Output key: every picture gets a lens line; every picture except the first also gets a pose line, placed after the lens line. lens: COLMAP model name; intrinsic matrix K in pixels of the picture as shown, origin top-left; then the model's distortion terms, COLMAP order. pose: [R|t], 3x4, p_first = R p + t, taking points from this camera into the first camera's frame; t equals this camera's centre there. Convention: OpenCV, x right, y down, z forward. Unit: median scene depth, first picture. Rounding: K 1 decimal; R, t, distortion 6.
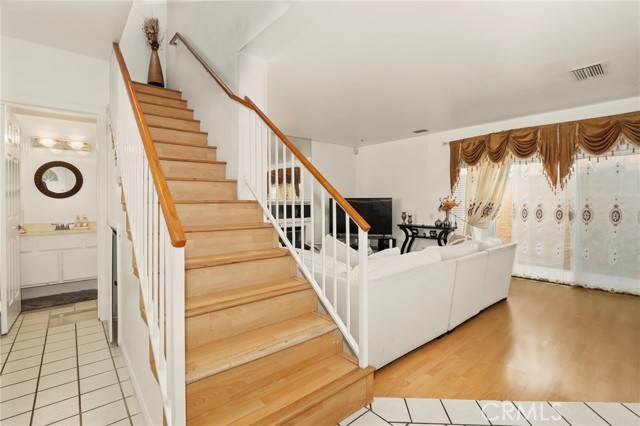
lens RADIAL K [[296.4, 0, 321.9], [0, 296.4, 206.5], [0, 0, 1]] dist [-0.027110, 0.004630]
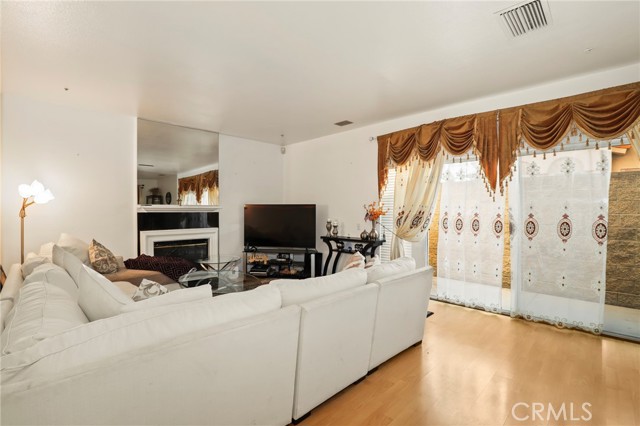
lens RADIAL K [[296.4, 0, 317.1], [0, 296.4, 216.7], [0, 0, 1]] dist [-0.027110, 0.004630]
pose [[0.997129, 0.004733, 0.075575, 0.248337], [-0.005420, 0.999946, 0.008886, -0.002561], [-0.075529, -0.009270, 0.997101, 0.230801]]
